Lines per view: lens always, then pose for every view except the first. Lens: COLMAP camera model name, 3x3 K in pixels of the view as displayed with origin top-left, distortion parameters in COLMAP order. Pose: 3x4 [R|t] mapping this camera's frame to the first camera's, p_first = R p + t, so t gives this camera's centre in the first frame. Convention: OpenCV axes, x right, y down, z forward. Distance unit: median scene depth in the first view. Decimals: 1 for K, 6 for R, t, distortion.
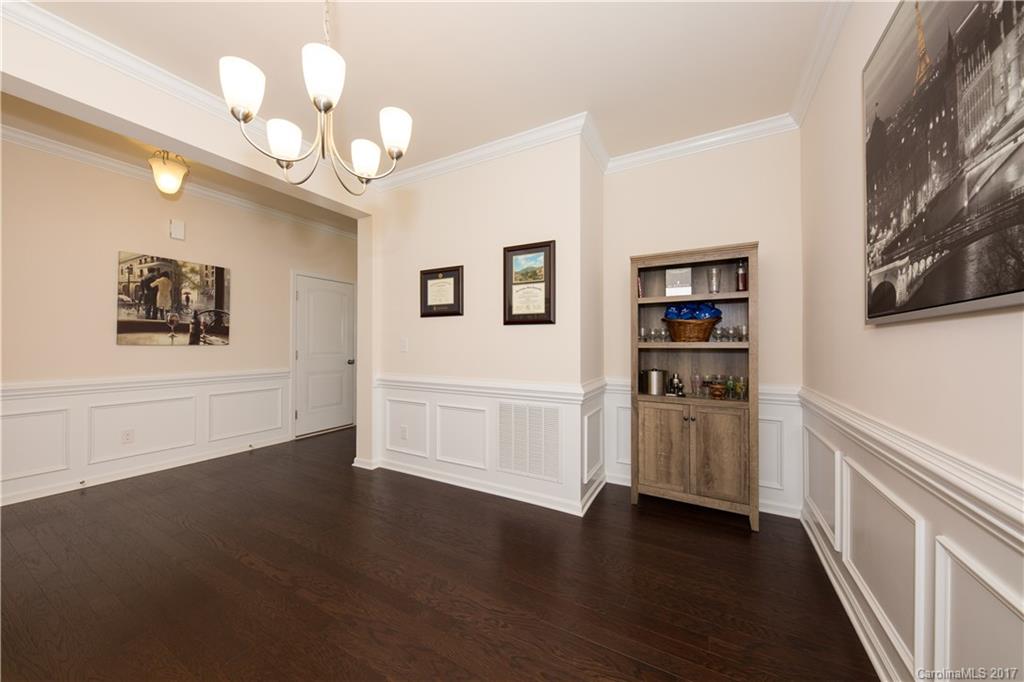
lens RADIAL K [[352.7, 0, 515.6], [0, 352.7, 341.6], [0, 0, 1]] dist [0.000397, 0.000023]
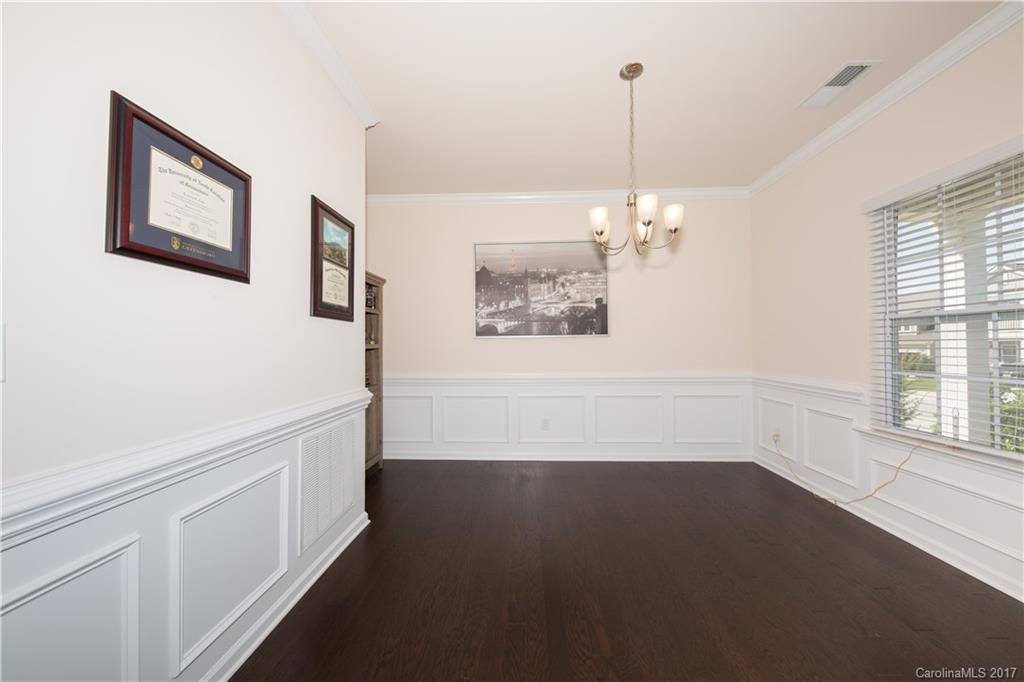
lens RADIAL K [[352.7, 0, 515.6], [0, 352.7, 341.6], [0, 0, 1]] dist [0.000397, 0.000023]
pose [[-0.451911, 0.013477, 0.891961, -0.783620], [0.001538, 0.999896, -0.014328, 0.009242], [-0.892062, -0.005103, -0.451885, 0.978769]]
